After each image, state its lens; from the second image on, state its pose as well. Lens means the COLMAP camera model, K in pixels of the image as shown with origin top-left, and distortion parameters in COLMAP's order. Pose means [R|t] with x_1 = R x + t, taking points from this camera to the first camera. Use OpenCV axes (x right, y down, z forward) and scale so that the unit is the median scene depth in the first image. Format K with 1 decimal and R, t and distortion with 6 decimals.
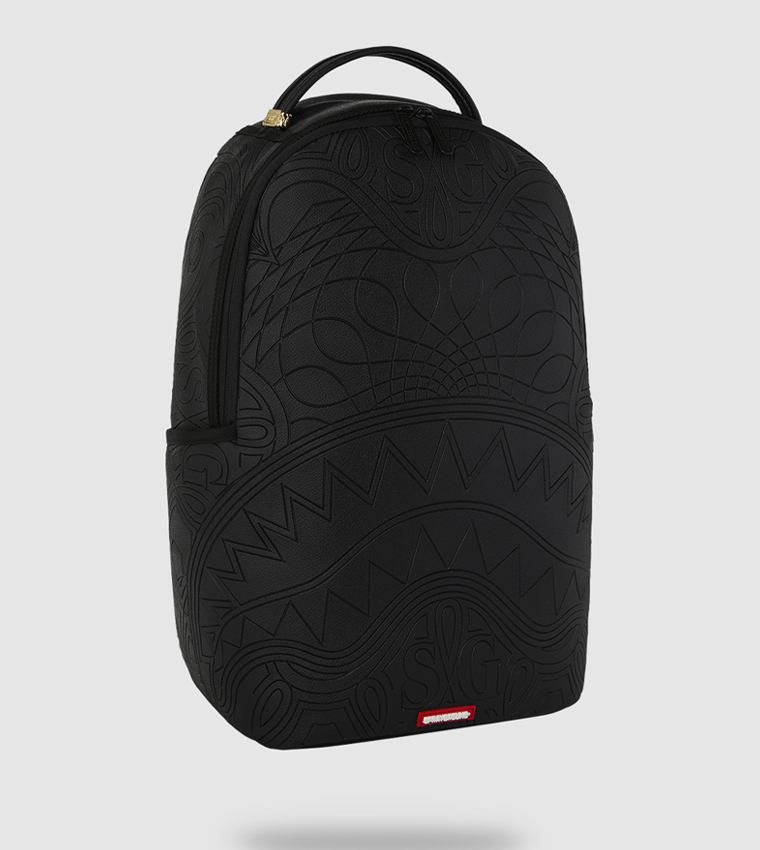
lens RADIAL K [[1506.1, 0, 379.7], [0, 1506.1, 421.4], [0, 0, 1]] dist [0.352191, 0.000000]
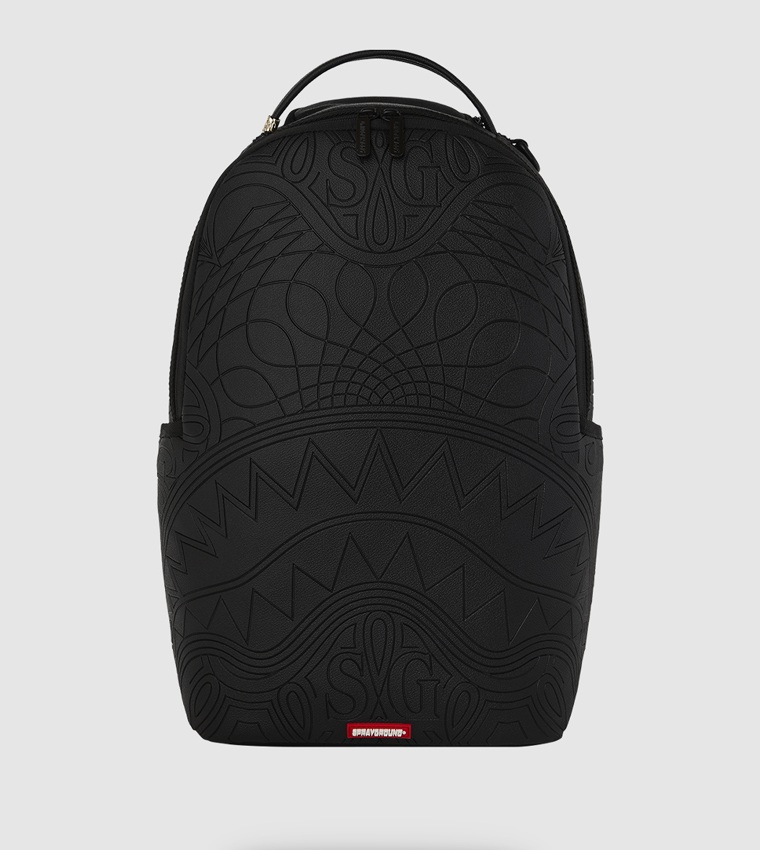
lens RADIAL K [[1506.1, 0, 387.7], [0, 1506.1, 431.6], [0, 0, 1]] dist [0.352191, 0.000000]
pose [[0.916036, 0.053986, -0.397446, 0.435644], [-0.057646, 0.998333, 0.002744, -0.001618], [0.396932, 0.020397, 0.917621, 0.104157]]
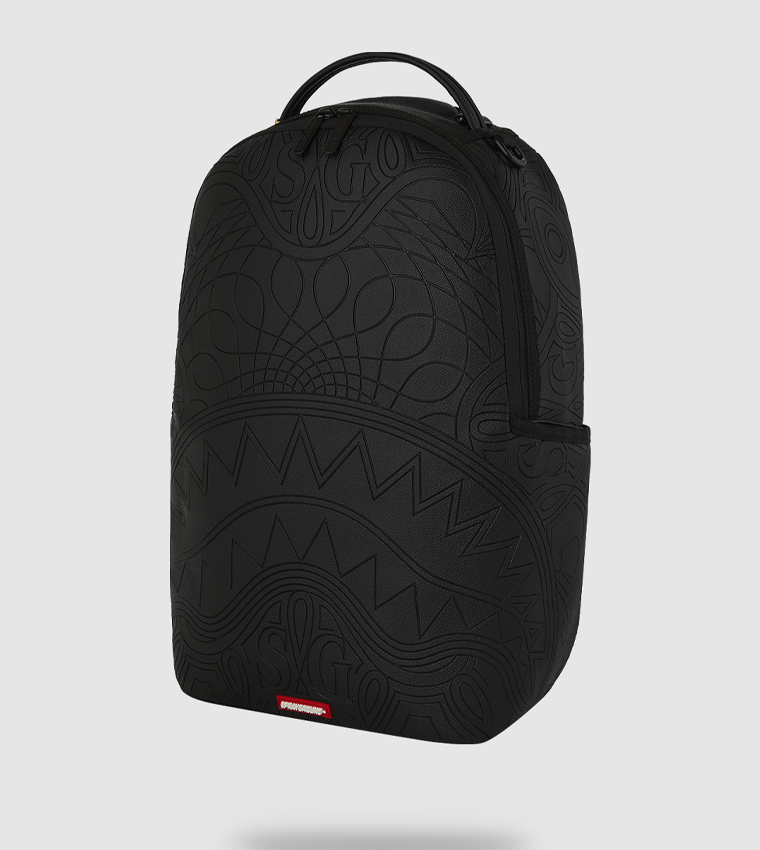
lens RADIAL K [[1506.1, 0, 373.7], [0, 1506.1, 418.6], [0, 0, 1]] dist [0.352191, 0.000000]
pose [[0.616516, 0.100331, -0.780924, 0.864021], [-0.103133, 0.993592, 0.046233, -0.050541], [0.780558, 0.052036, 0.622913, 0.401860]]
